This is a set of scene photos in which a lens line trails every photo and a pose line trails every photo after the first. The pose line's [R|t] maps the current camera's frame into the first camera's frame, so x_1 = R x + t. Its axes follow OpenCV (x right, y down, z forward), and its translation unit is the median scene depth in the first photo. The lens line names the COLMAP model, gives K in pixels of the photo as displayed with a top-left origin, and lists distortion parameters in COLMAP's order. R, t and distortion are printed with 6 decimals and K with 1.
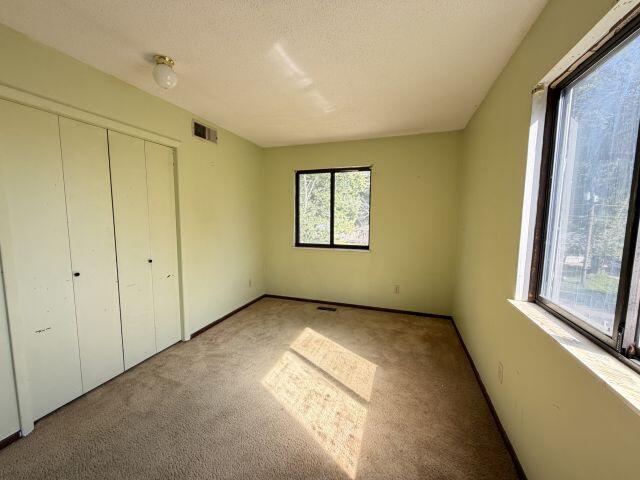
lens RADIAL K [[255.8, 0, 318.2], [0, 255.8, 239.7], [0, 0, 1]] dist [-0.000742, -0.000171]
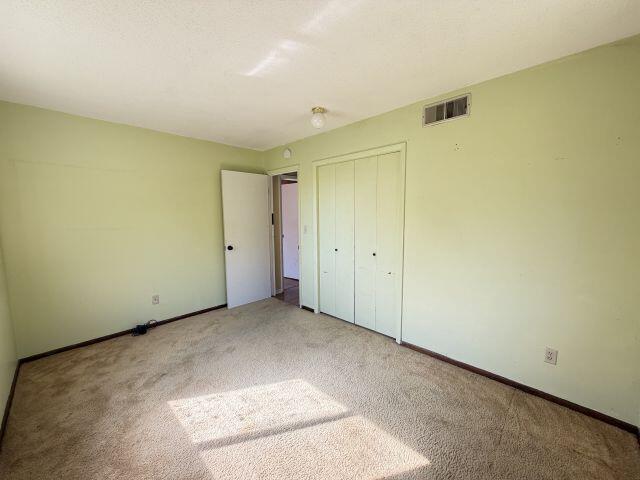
lens RADIAL K [[255.8, 0, 318.2], [0, 255.8, 239.7], [0, 0, 1]] dist [-0.000742, -0.000171]
pose [[-0.425172, 0.095112, -0.900101, 0.557745], [-0.083029, 0.986172, 0.143426, -0.139719], [0.901296, 0.135715, -0.411396, 1.255536]]
